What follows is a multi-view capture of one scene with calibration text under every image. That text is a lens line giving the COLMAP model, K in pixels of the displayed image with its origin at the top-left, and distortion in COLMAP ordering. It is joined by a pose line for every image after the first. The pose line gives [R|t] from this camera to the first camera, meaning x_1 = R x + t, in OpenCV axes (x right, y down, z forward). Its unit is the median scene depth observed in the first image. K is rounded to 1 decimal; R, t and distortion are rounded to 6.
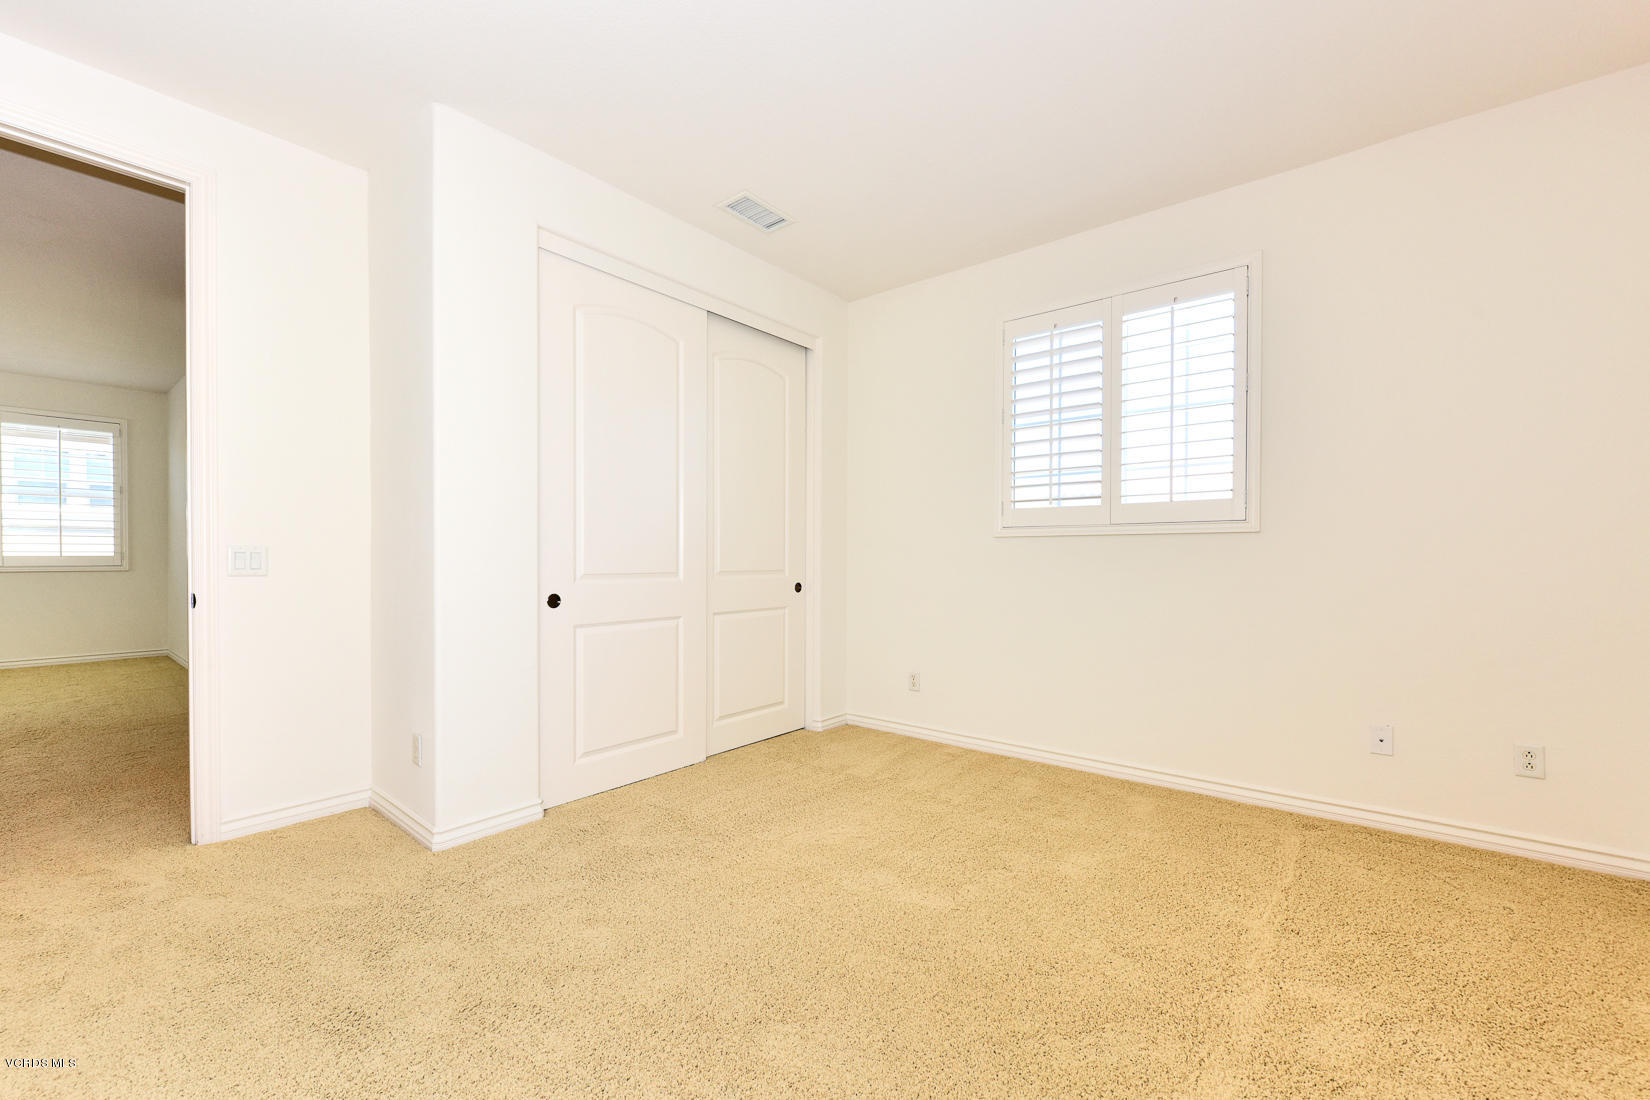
lens RADIAL K [[683.2, 0, 820.4], [0, 683.2, 558.8], [0, 0, 1]] dist [0.000749, 0.000075]
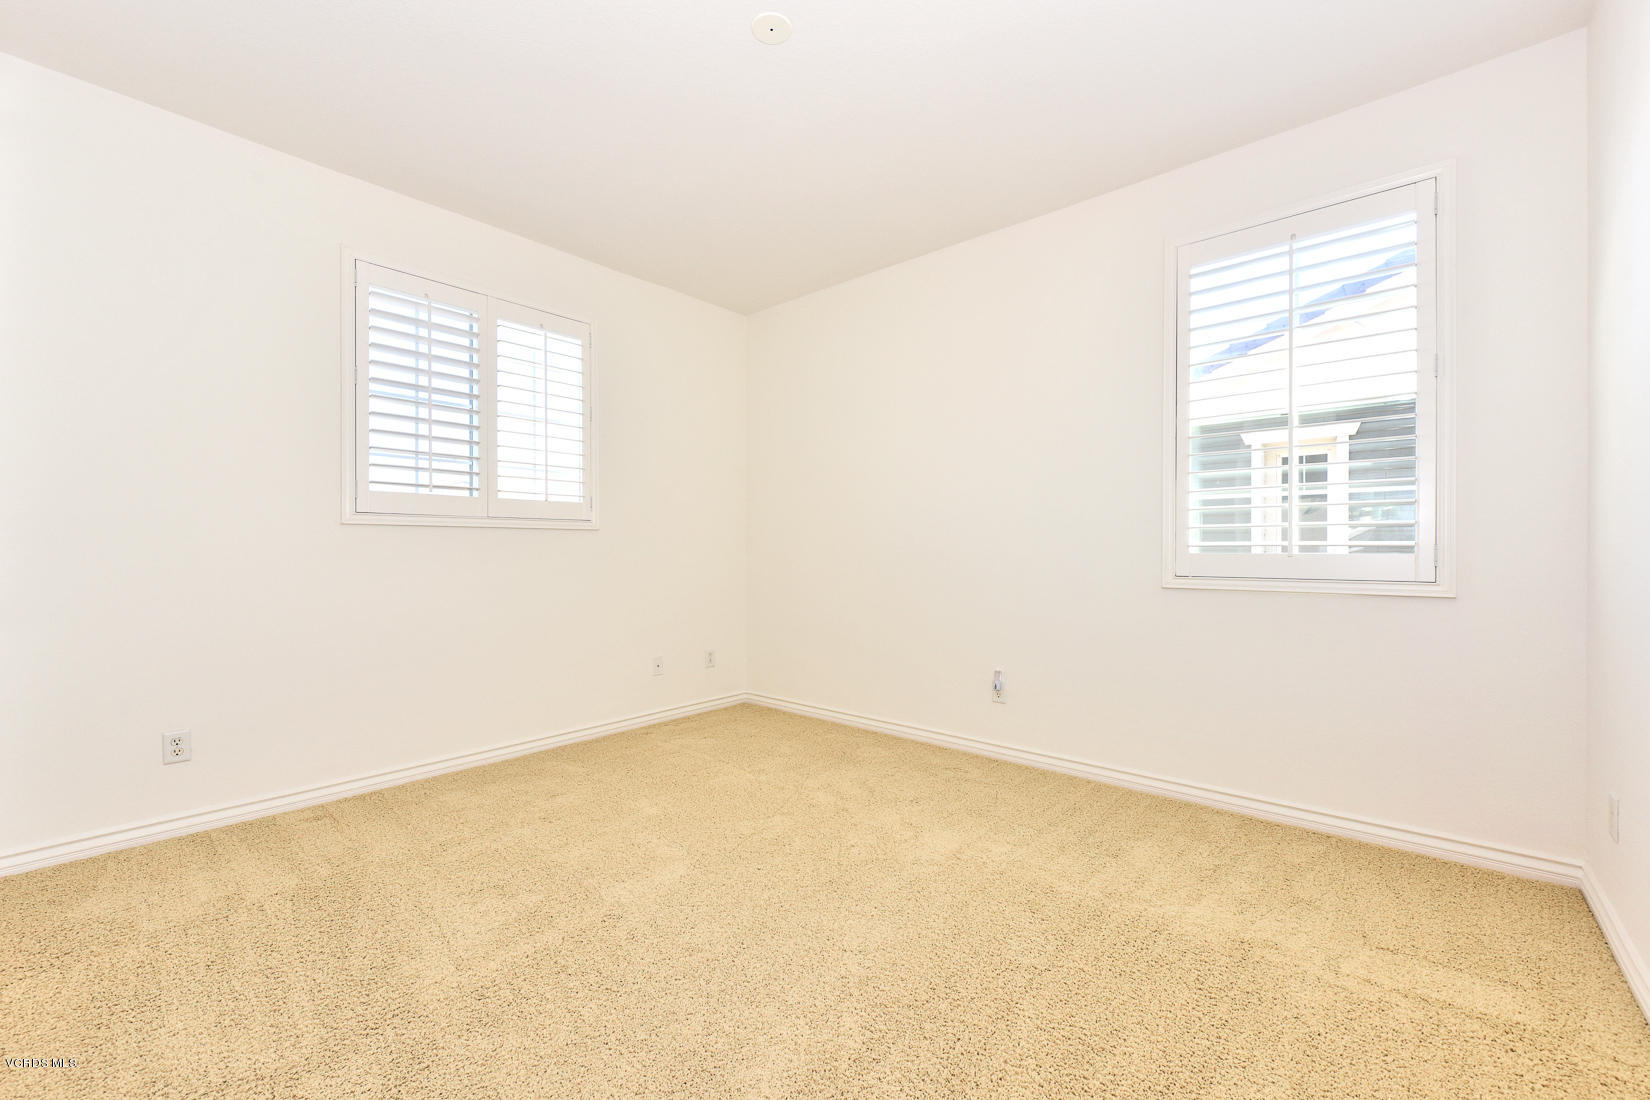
lens RADIAL K [[648.3, 0, 825.0], [0, 648.3, 550.0], [0, 0, 1]] dist [-0.000025, -0.000024]
pose [[0.028036, -0.001689, 0.999605, -0.537958], [0.007735, 0.999969, 0.001473, 0.000995], [-0.999577, 0.007690, 0.028048, 0.471830]]
